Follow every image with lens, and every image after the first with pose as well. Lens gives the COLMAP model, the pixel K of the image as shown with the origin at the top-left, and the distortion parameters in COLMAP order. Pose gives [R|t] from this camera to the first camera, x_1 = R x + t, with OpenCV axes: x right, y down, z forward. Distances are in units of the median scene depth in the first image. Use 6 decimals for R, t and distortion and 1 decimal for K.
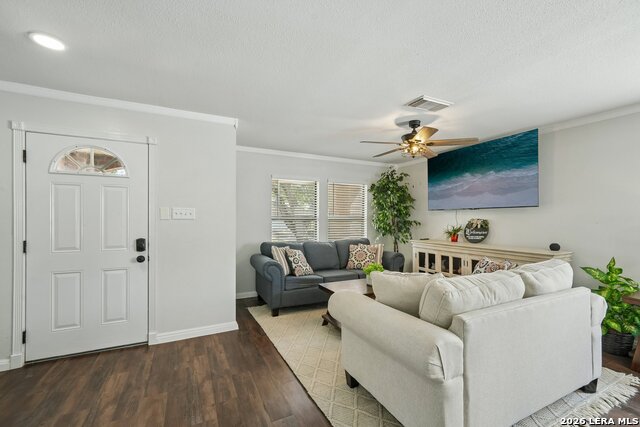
lens RADIAL K [[278.1, 0, 319.9], [0, 278.1, 213.9], [0, 0, 1]] dist [0.003291, 0.000170]
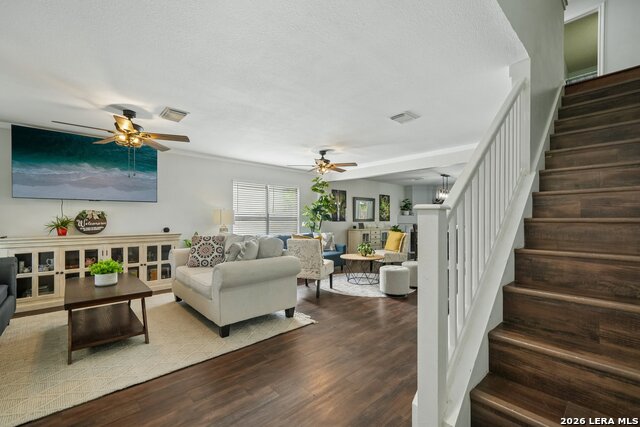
lens RADIAL K [[278.1, 0, 318.0], [0, 278.1, 219.3], [0, 0, 1]] dist [0.003291, 0.000170]
pose [[-0.300537, -0.007010, 0.953744, -0.667571], [-0.017851, 0.999839, 0.001724, 0.034683], [-0.953603, -0.016508, -0.300614, 0.526557]]
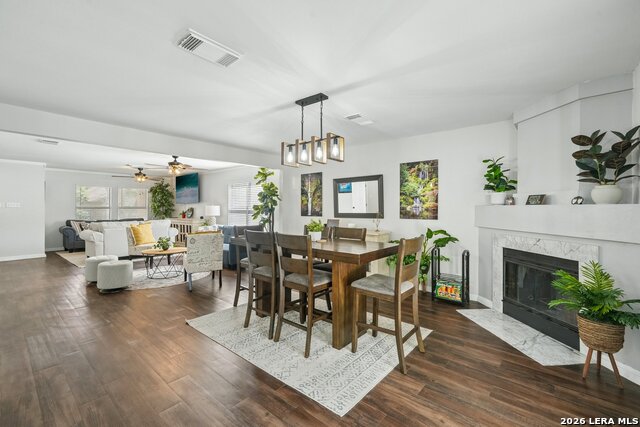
lens RADIAL K [[278.1, 0, 321.4], [0, 278.1, 209.6], [0, 0, 1]] dist [0.003291, 0.000170]
pose [[0.913949, -0.006667, 0.405774, 0.695224], [-0.002424, 0.999758, 0.021887, -0.017078], [-0.405821, -0.020987, 0.913712, -1.648411]]
